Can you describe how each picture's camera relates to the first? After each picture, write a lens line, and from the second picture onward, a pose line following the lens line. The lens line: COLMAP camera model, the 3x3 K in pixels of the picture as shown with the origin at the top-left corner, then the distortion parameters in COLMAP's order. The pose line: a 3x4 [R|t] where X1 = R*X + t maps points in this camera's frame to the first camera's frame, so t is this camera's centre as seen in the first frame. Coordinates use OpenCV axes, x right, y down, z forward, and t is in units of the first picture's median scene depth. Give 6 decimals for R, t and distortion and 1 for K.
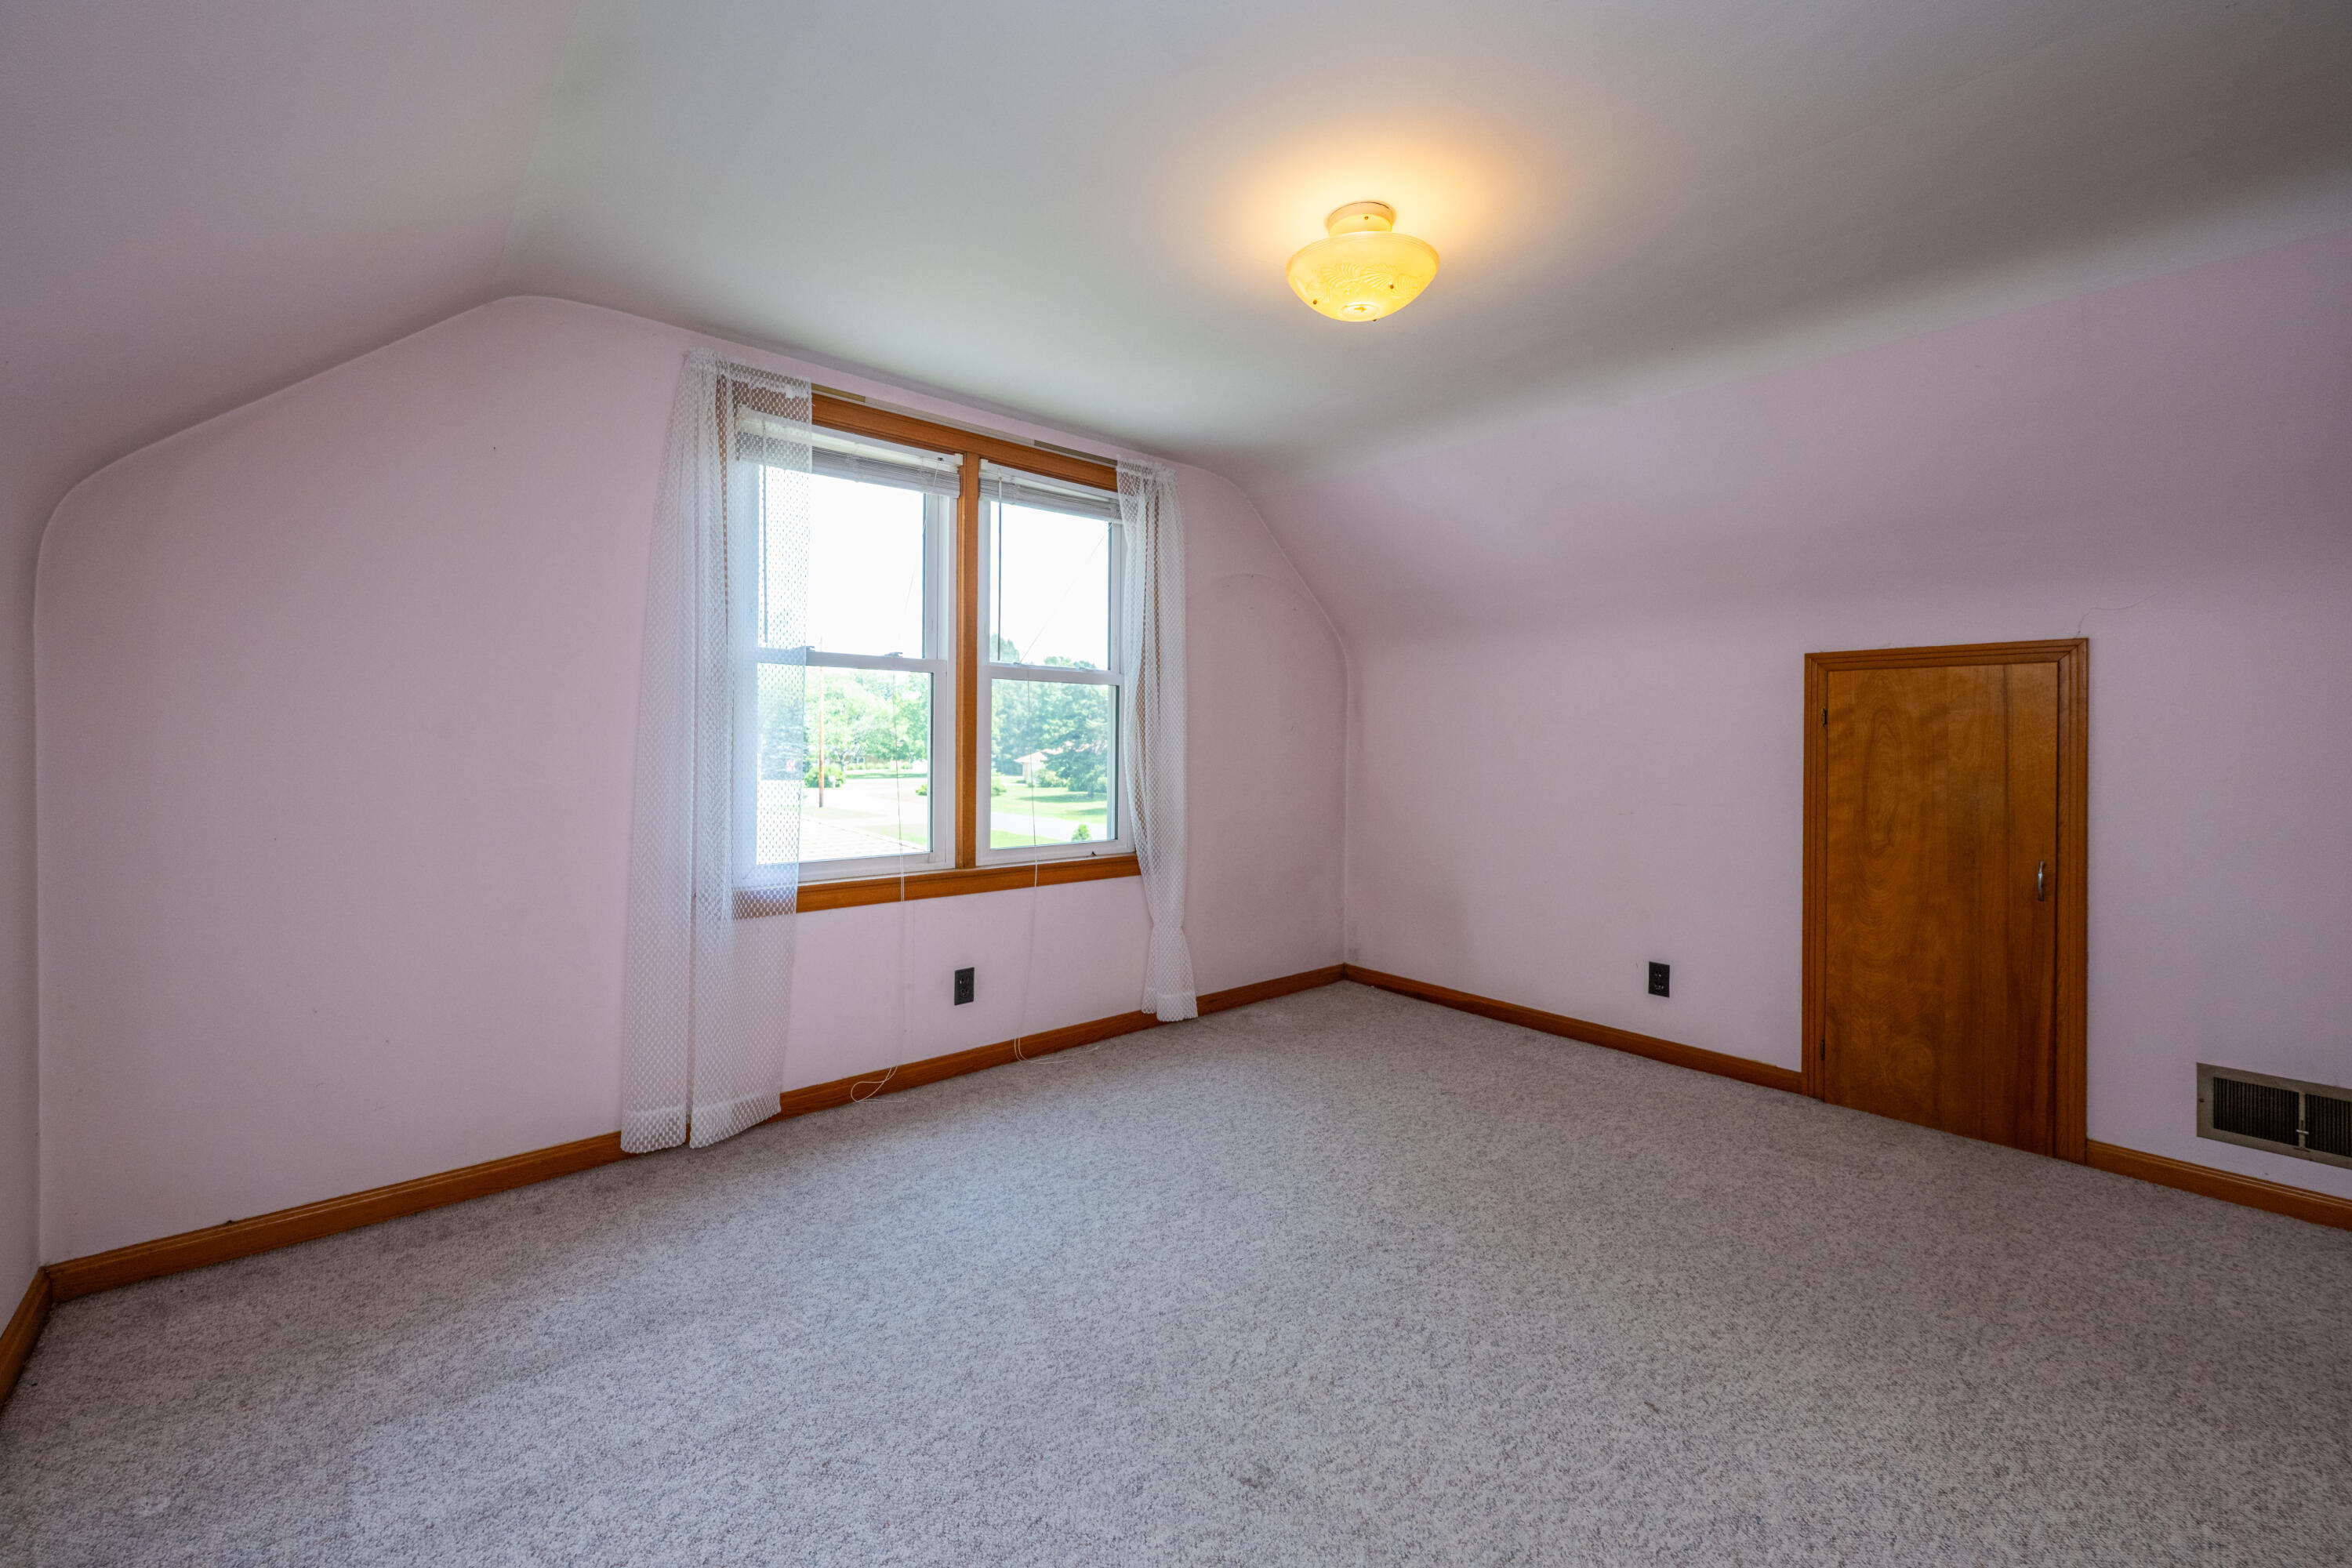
lens RADIAL K [[942.4, 0, 1175.2], [0, 942.4, 764.0], [0, 0, 1]] dist [-0.000293, 0.000325]
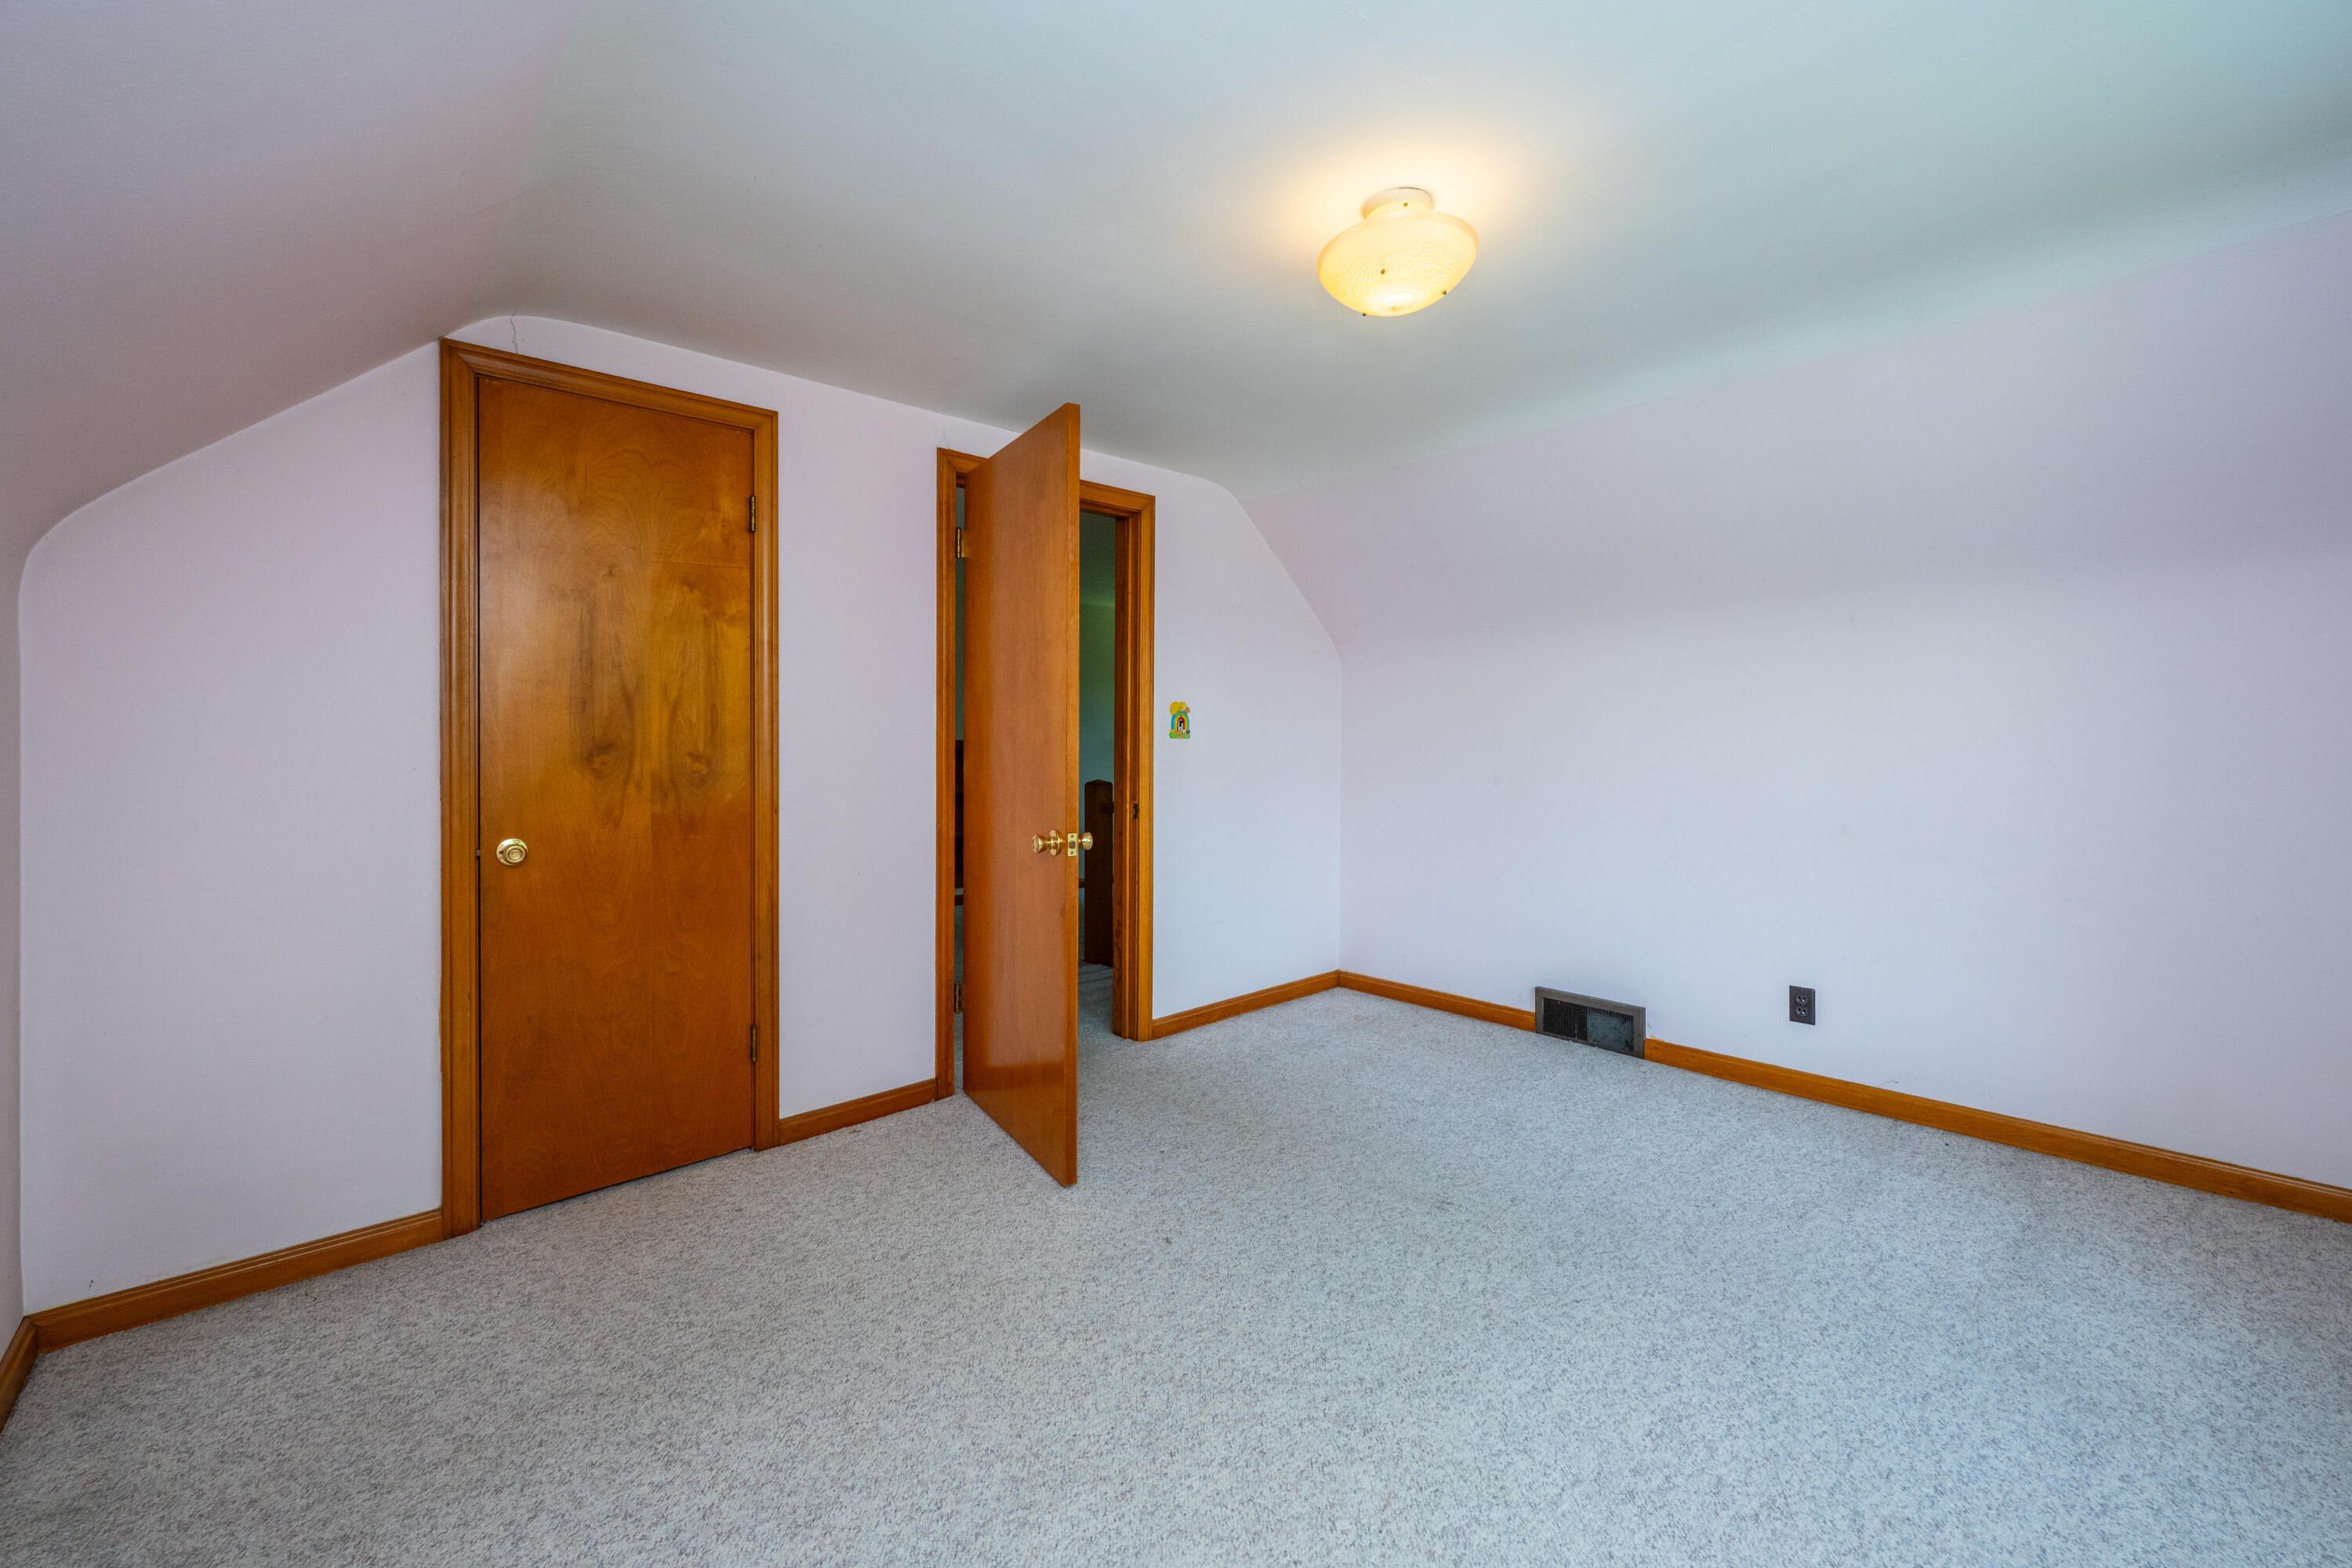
lens RADIAL K [[942.4, 0, 1176.2], [0, 942.4, 767.3], [0, 0, 1]] dist [-0.000293, 0.000325]
pose [[-0.999886, -0.006008, -0.013843, 0.444896], [-0.006695, 0.998721, 0.050109, -0.057183], [0.013524, 0.050196, -0.998648, 1.995011]]
